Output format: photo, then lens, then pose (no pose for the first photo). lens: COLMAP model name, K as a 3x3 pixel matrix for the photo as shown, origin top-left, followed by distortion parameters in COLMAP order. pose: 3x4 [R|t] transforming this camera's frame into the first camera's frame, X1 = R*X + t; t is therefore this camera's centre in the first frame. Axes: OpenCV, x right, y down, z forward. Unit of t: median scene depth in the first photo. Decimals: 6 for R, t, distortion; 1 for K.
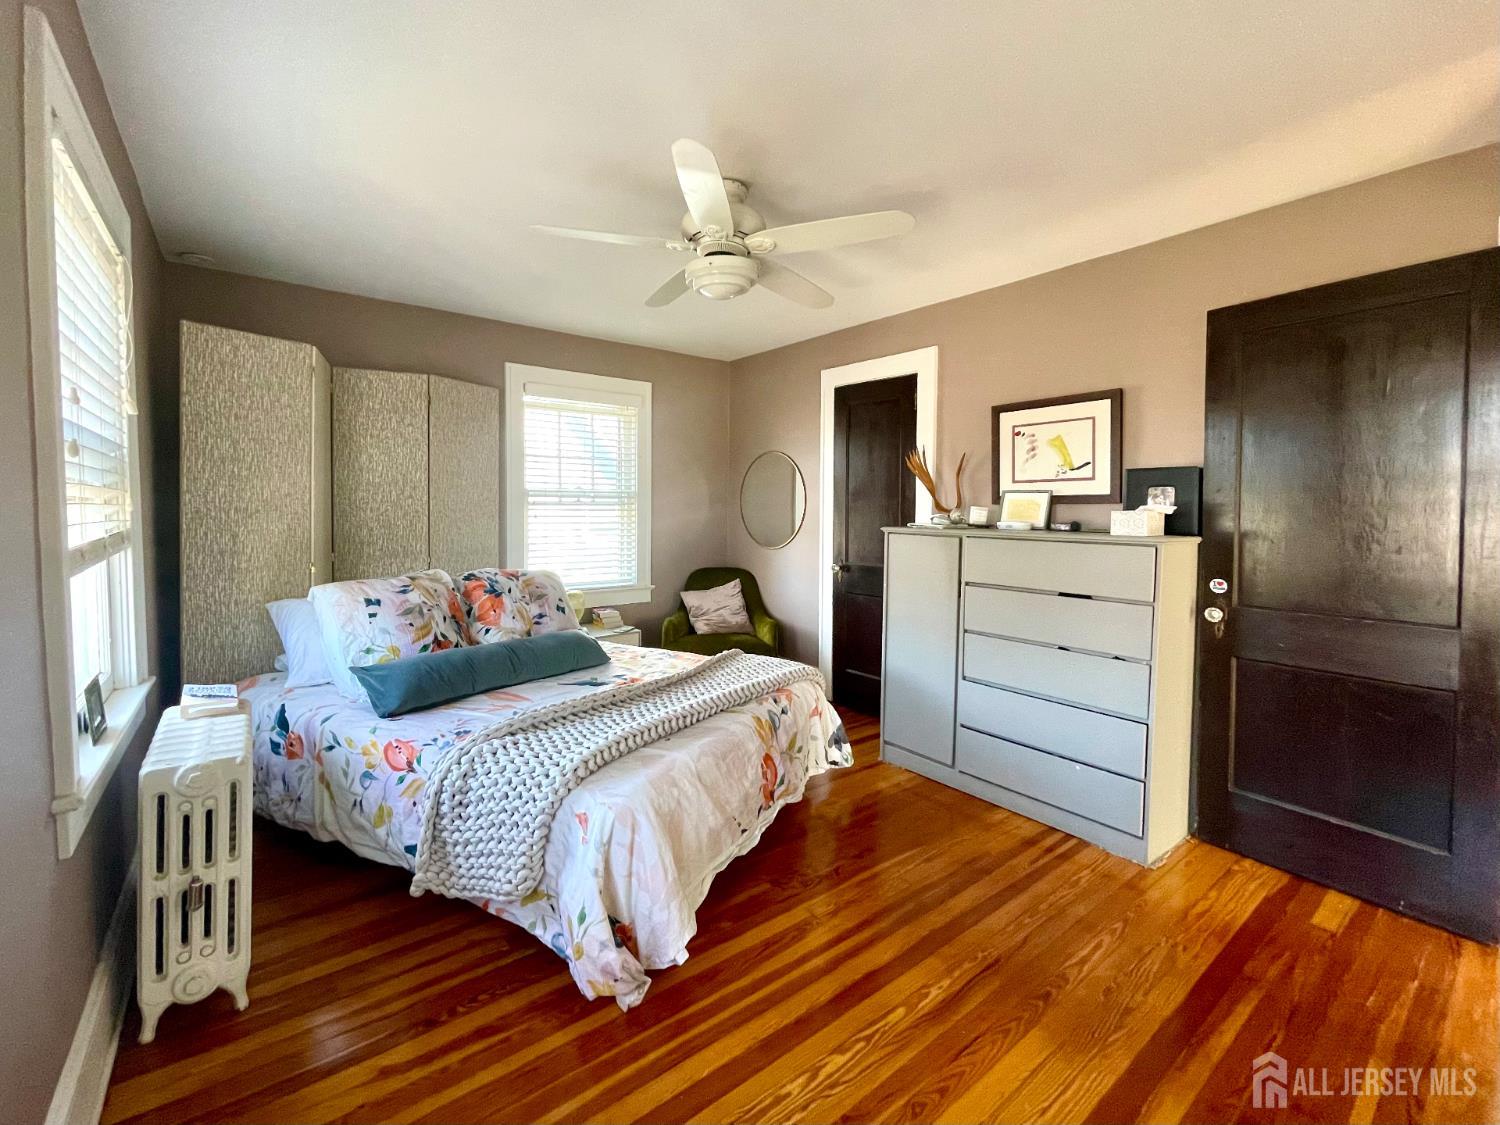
lens RADIAL K [[607.0, 0, 750.4], [0, 607.0, 530.0], [0, 0, 1]] dist [0.000241, -0.000129]
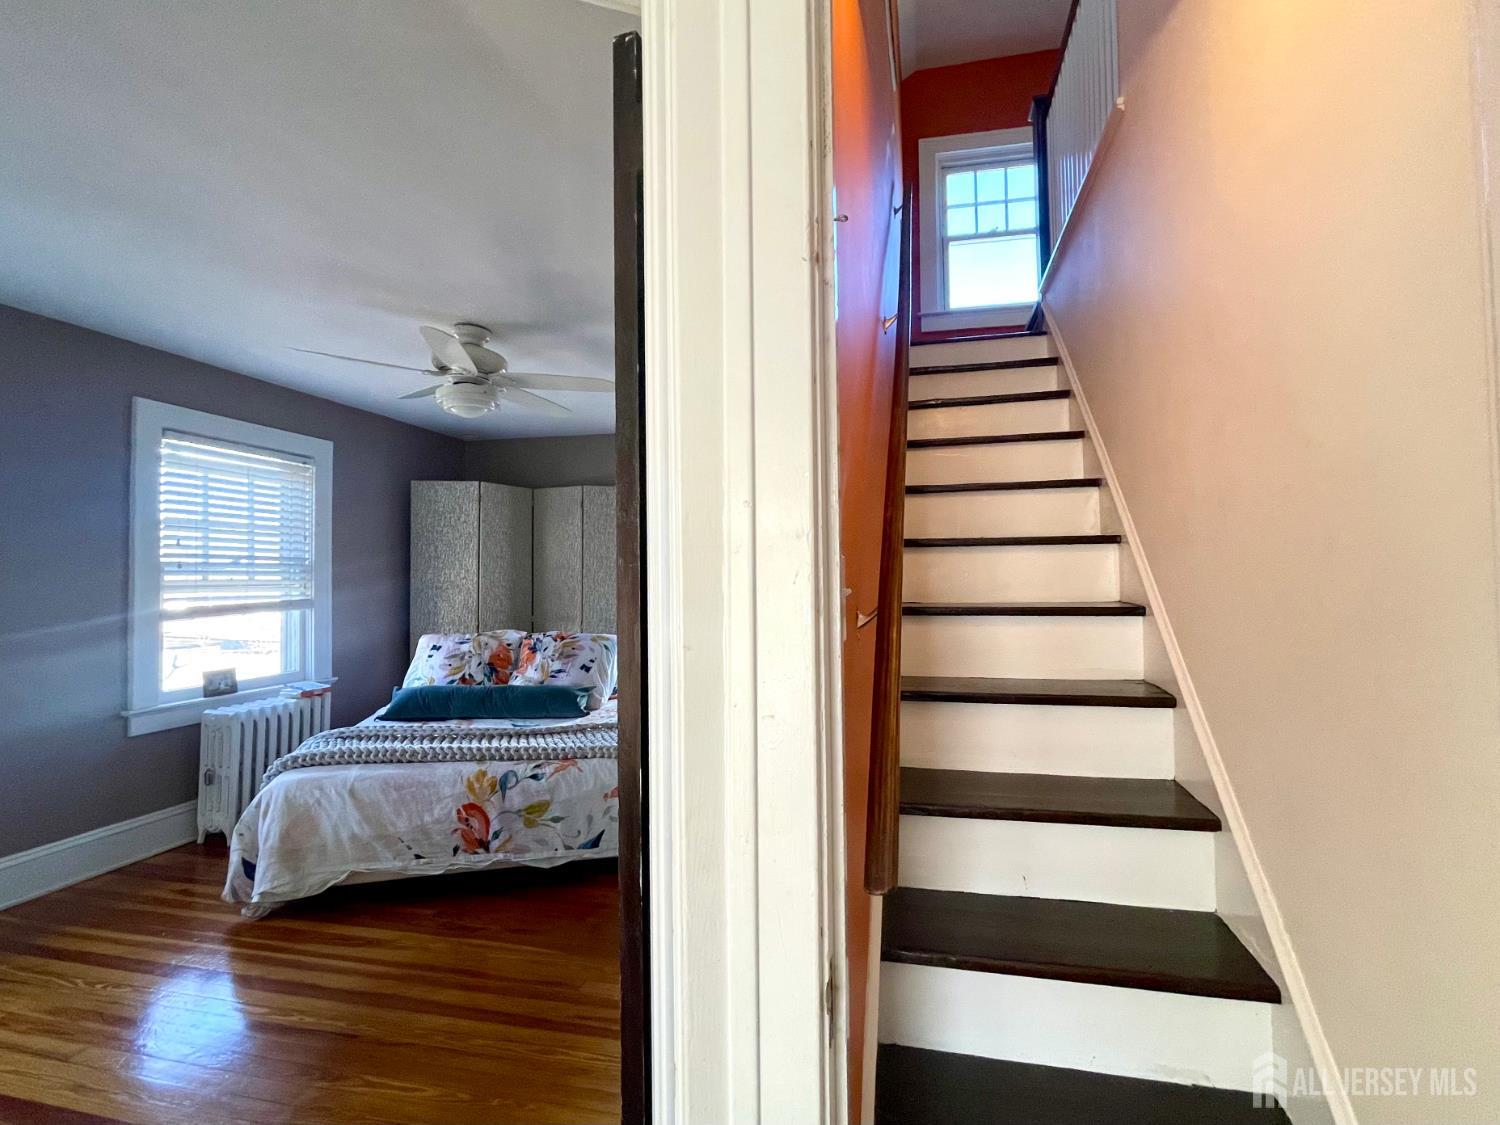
lens RADIAL K [[631.4, 0, 755.7], [0, 631.4, 560.4], [0, 0, 1]] dist [-0.019196, 0.012604]
pose [[0.690519, -0.028918, -0.722736, 1.143288], [-0.018771, 0.998147, -0.057873, -0.025007], [0.723071, 0.053529, 0.688697, 0.500120]]
